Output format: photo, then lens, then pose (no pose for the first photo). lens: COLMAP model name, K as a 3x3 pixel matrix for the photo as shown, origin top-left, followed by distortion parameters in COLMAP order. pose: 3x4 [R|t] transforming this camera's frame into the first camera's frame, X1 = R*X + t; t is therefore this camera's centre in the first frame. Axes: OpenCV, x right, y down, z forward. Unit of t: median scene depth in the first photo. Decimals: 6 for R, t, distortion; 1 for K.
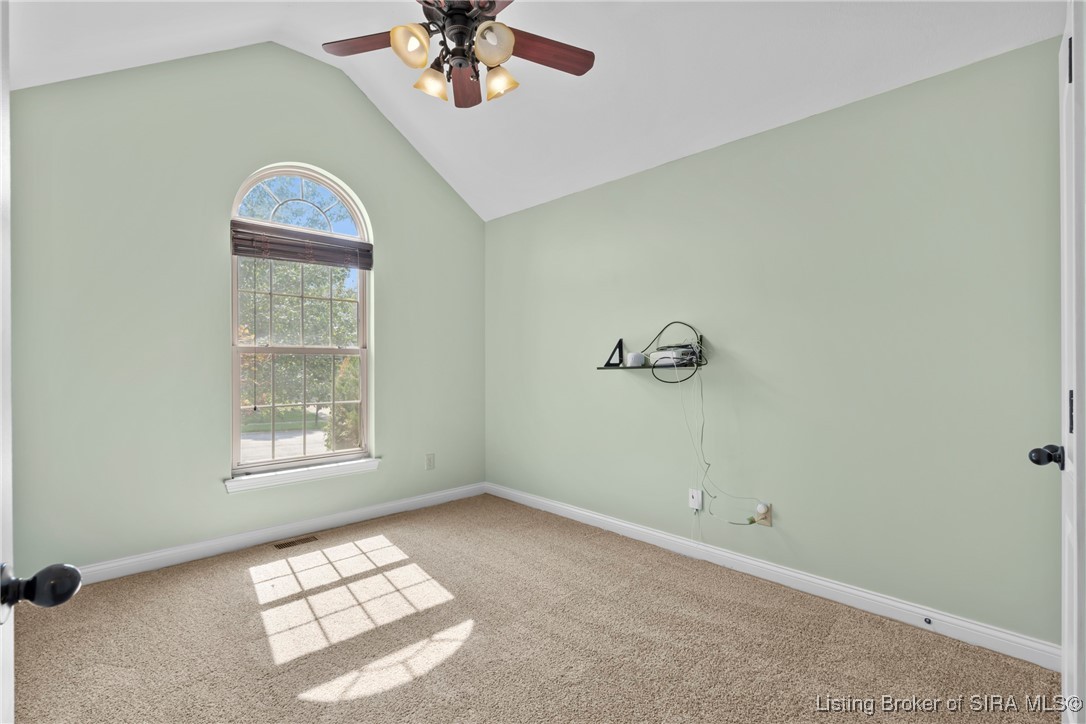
lens RADIAL K [[493.9, 0, 535.0], [0, 493.9, 361.0], [0, 0, 1]] dist [-0.010038, 0.003238]
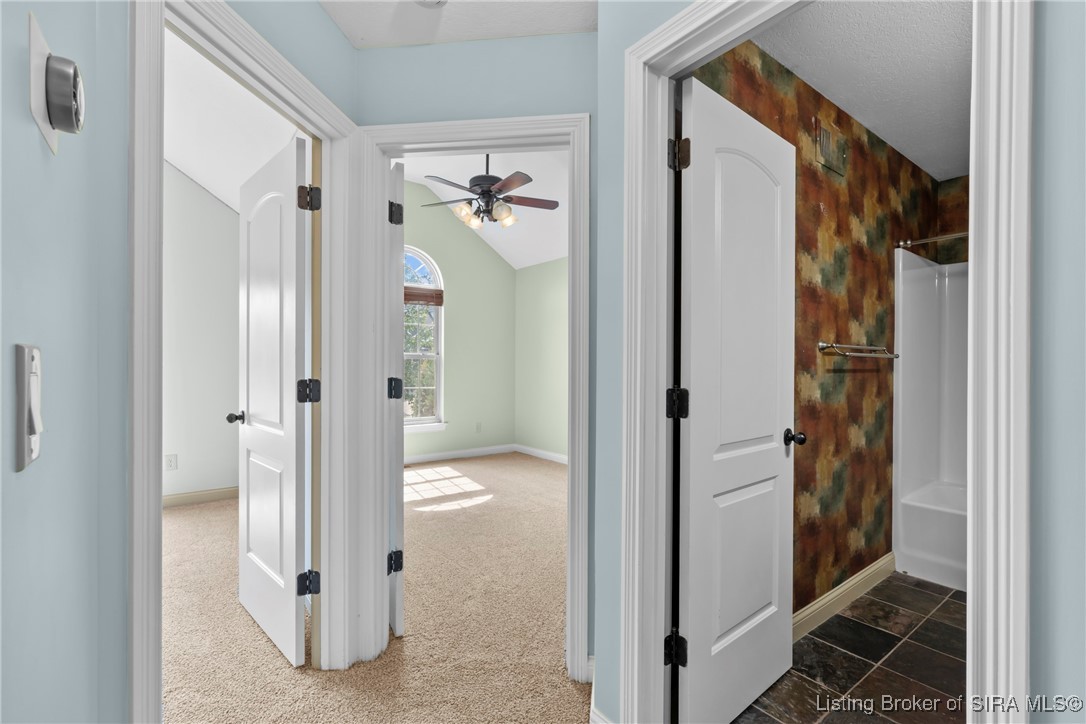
lens RADIAL K [[493.9, 0, 544.1], [0, 493.9, 364.5], [0, 0, 1]] dist [-0.010038, 0.003238]
pose [[0.994244, 0.006439, -0.106949, 0.220090], [-0.005730, 0.999960, 0.006935, -0.009456], [0.106990, -0.006282, 0.994240, -0.725151]]
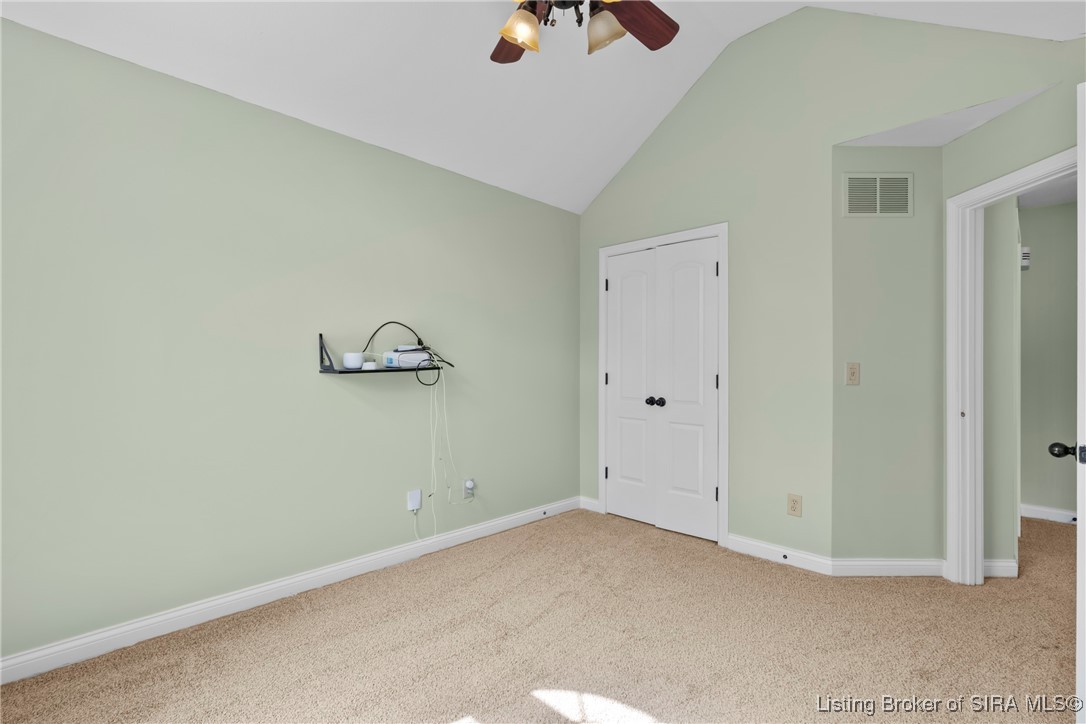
lens RADIAL K [[493.9, 0, 538.8], [0, 493.9, 367.4], [0, 0, 1]] dist [-0.010038, 0.003238]
pose [[-0.043844, 0.004702, 0.999027, -0.716056], [-0.007446, 0.999960, -0.005033, 0.010266], [-0.999011, -0.007659, -0.043808, 0.808103]]
